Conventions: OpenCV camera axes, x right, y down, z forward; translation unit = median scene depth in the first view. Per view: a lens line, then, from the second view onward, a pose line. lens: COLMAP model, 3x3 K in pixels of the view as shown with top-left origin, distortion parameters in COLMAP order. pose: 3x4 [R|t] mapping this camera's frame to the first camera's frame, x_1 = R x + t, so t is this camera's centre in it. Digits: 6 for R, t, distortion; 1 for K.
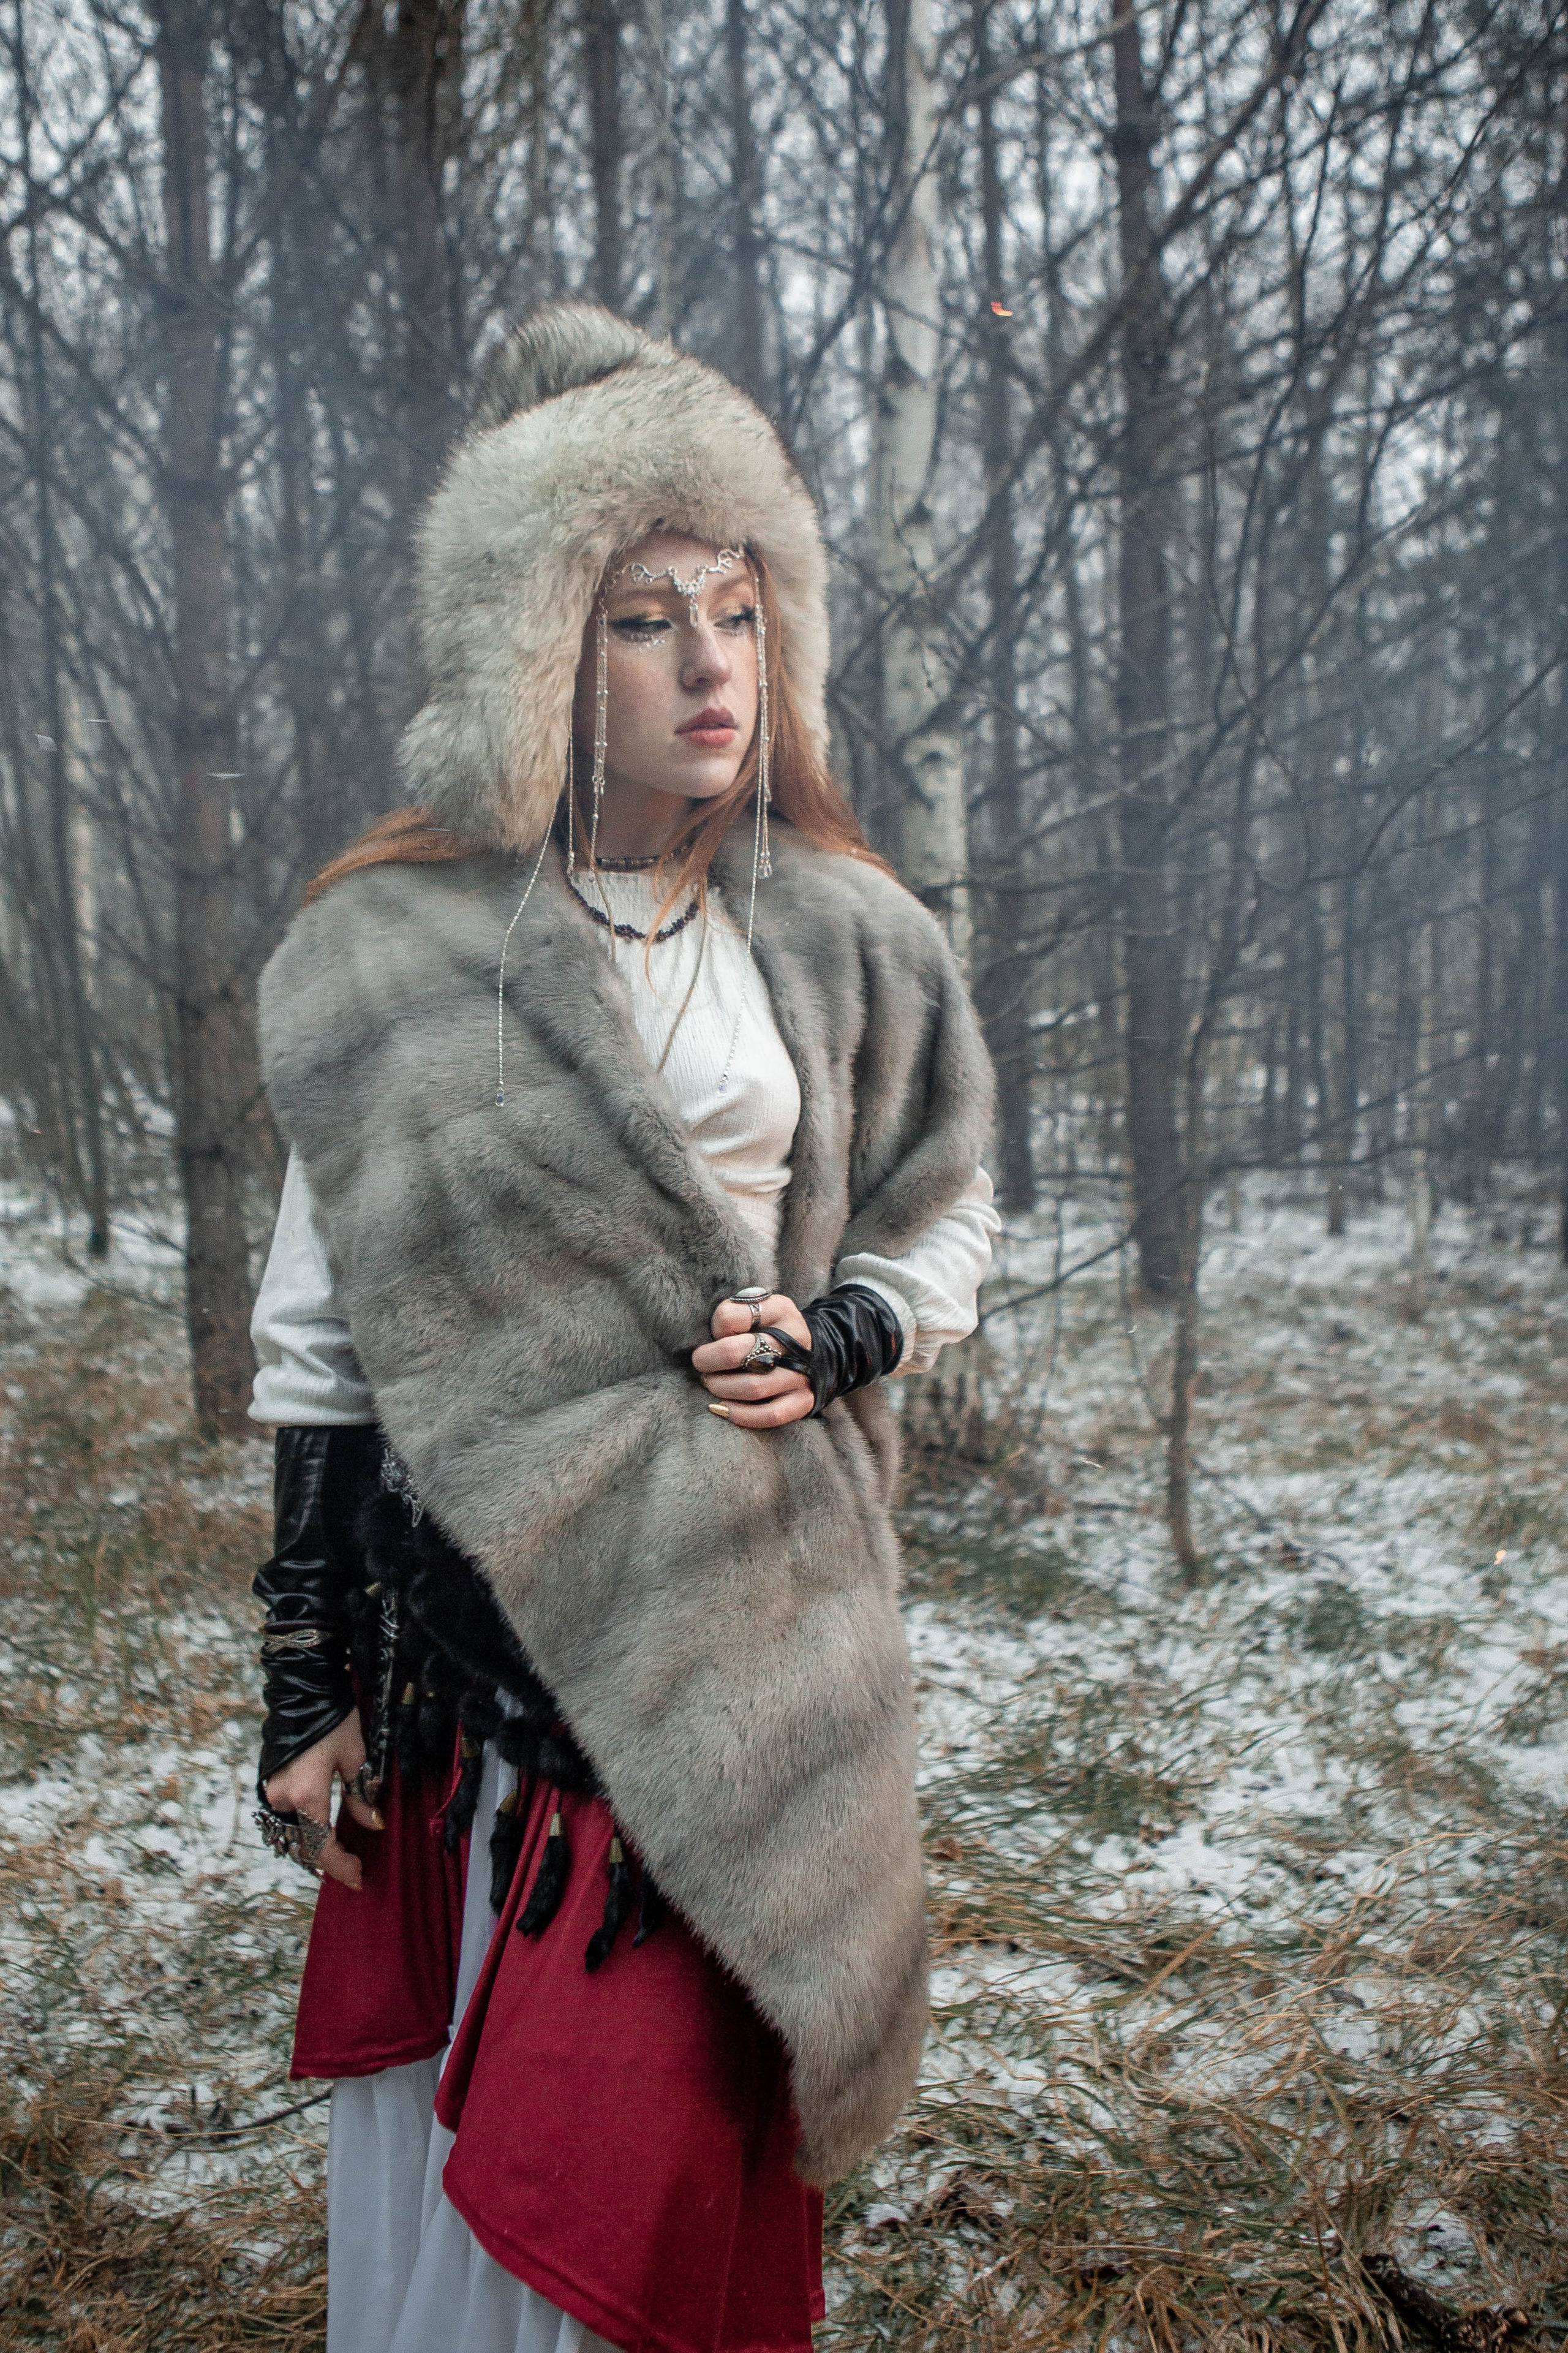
lens RADIAL K [[4528.7, 0, 463.7], [0, 4528.7, 1176.1], [0, 0, 1]] dist [-0.301458, 1.043227]
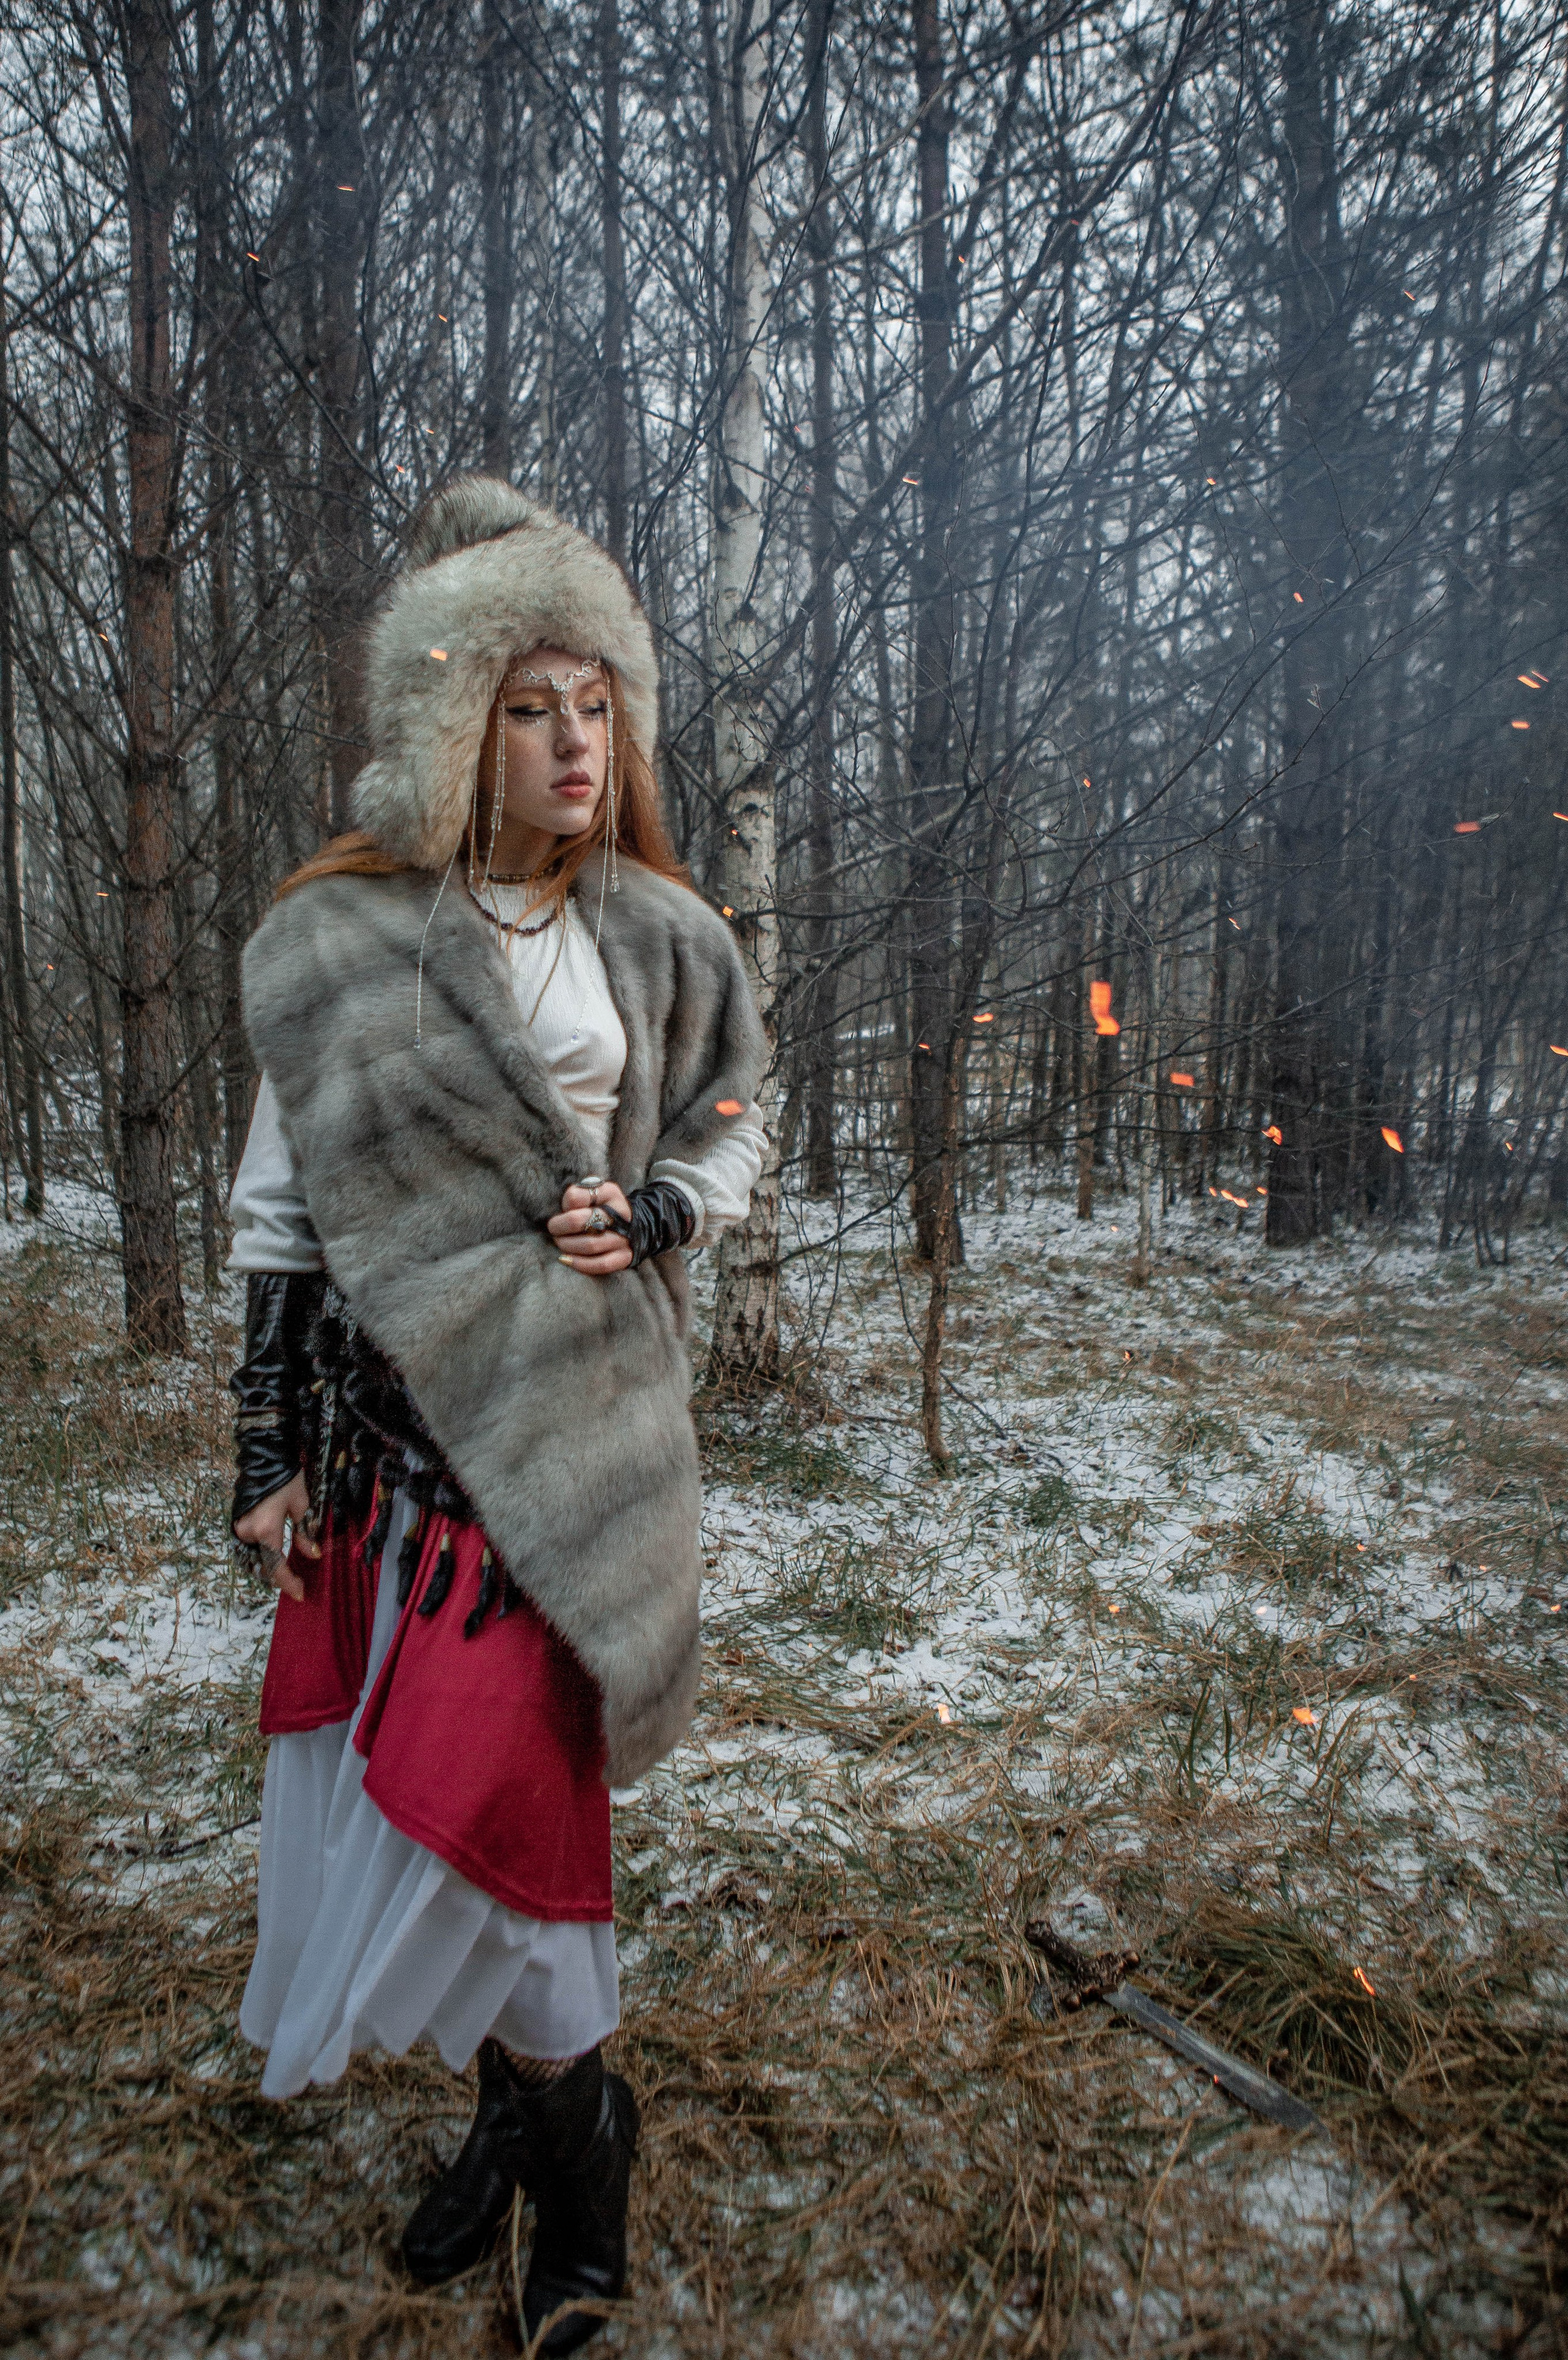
lens RADIAL K [[4630.8, 0, 784.4], [0, 4630.8, 1289.3], [0, 0, 1]] dist [0.006515, -0.185009]
pose [[0.994372, 0.025276, 0.102887, -0.023411], [-0.026654, 0.999572, 0.012038, 0.037868], [-0.102539, -0.014712, 0.994620, -0.433823]]
